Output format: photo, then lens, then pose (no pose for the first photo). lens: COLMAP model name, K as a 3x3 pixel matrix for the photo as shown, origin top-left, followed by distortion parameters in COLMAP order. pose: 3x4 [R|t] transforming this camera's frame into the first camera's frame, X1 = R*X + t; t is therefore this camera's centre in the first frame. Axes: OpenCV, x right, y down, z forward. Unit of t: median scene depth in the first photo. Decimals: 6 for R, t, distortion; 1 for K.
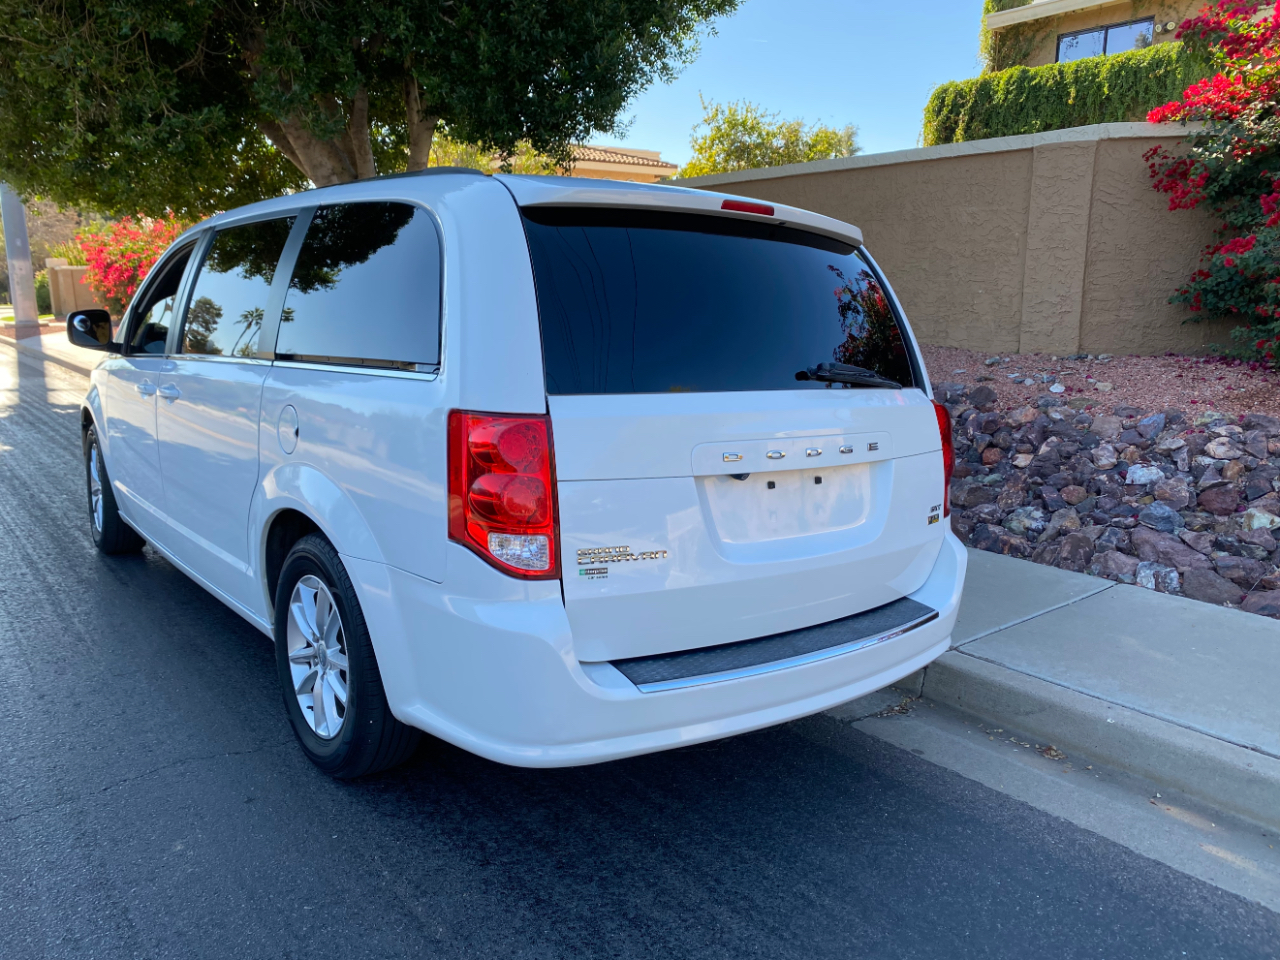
lens RADIAL K [[980.4, 0, 628.6], [0, 980.4, 487.3], [0, 0, 1]] dist [0.016725, -0.005154]
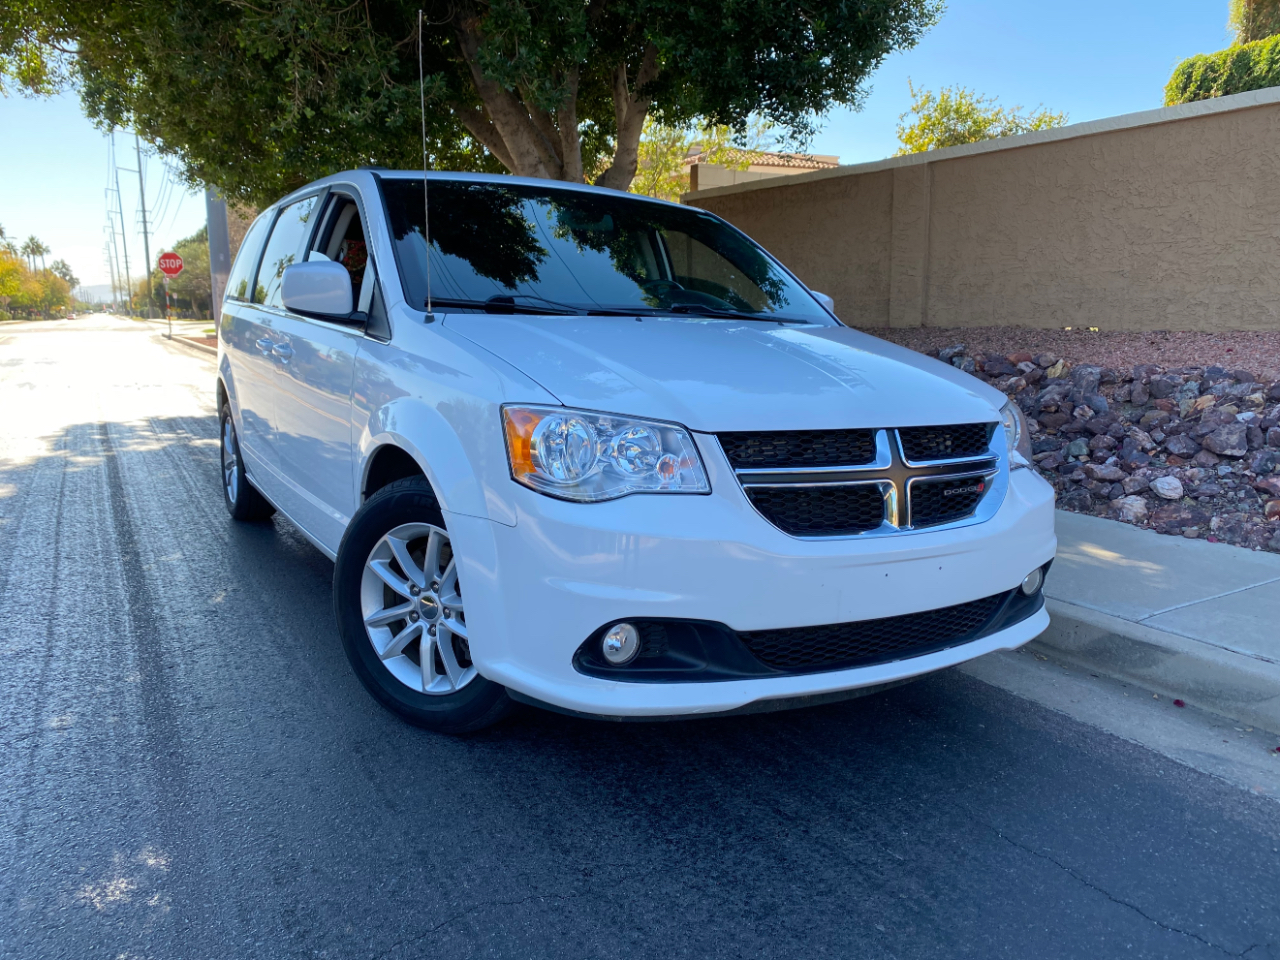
lens RADIAL K [[980.4, 0, 642.9], [0, 980.4, 470.3], [0, 0, 1]] dist [0.016725, -0.005154]
pose [[0.990004, 0.015603, -0.140174, -0.103323], [-0.020038, 0.999341, -0.030280, 0.003210], [0.139609, 0.032786, 0.989664, 0.145341]]
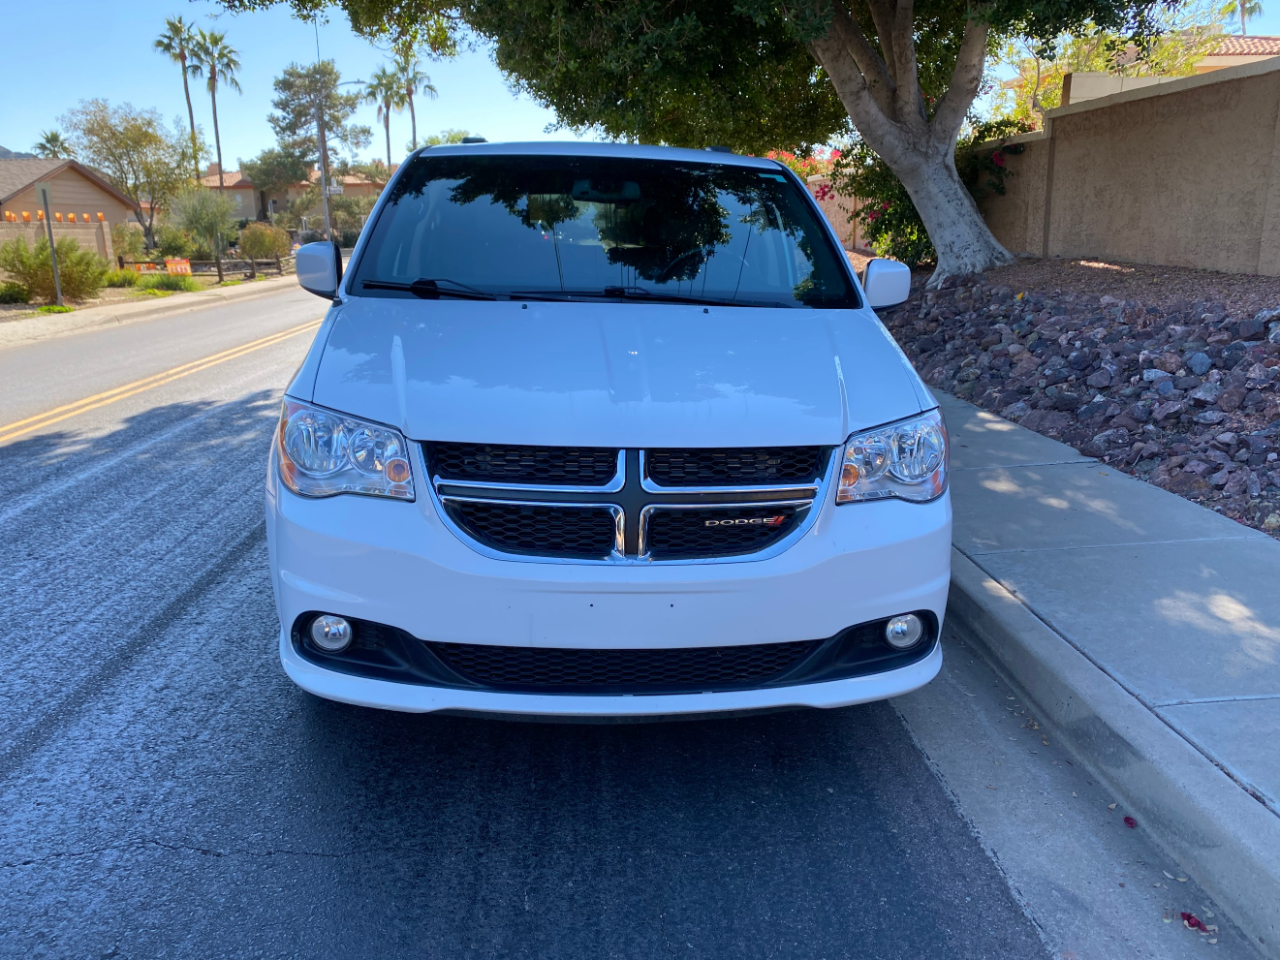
lens RADIAL K [[980.4, 0, 632.6], [0, 980.4, 484.9], [0, 0, 1]] dist [0.016725, -0.005154]
pose [[0.823356, 0.127028, -0.553127, 0.092157], [-0.096191, 0.991763, 0.084578, -0.035641], [0.559314, -0.016432, 0.828793, 0.236566]]
